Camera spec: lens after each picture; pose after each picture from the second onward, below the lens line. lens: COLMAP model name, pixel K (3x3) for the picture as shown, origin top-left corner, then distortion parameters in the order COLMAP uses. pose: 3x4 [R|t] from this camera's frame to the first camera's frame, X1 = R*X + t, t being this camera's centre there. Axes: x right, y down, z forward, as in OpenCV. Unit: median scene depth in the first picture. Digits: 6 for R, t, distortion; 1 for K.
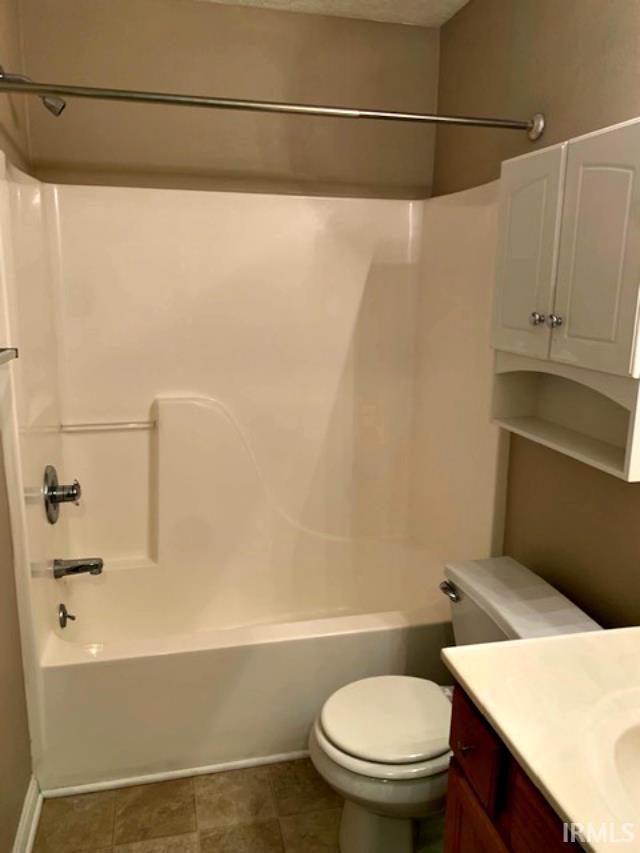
lens RADIAL K [[656.4, 0, 318.0], [0, 656.4, 420.3], [0, 0, 1]] dist [0.000519, -0.001771]
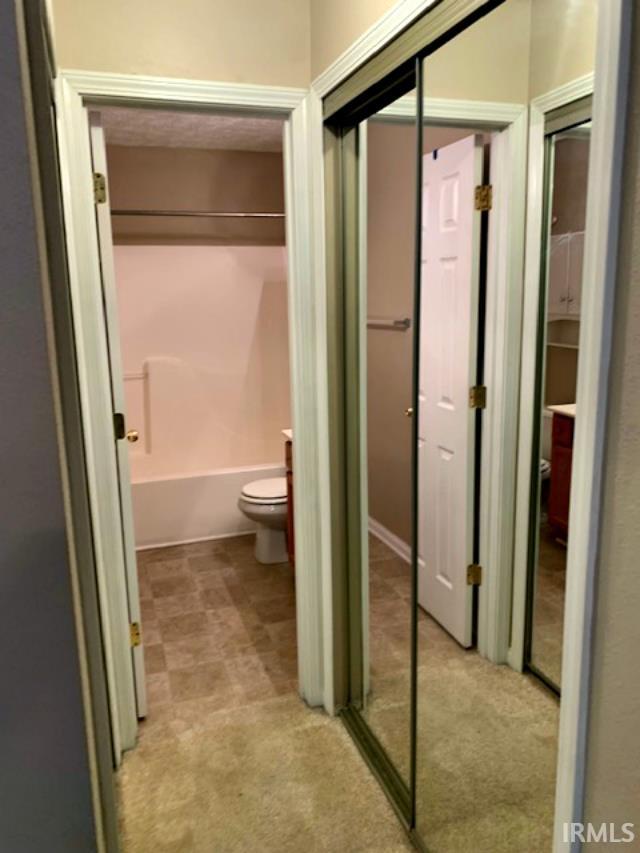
lens RADIAL K [[649.8, 0, 320.0], [0, 649.8, 426.5], [0, 0, 1]] dist [0.030751, -0.044404]
pose [[0.994577, -0.051976, 0.090086, 0.074370], [0.052684, 0.998596, -0.005496, 0.246975], [-0.089674, 0.010212, 0.995919, -1.107204]]
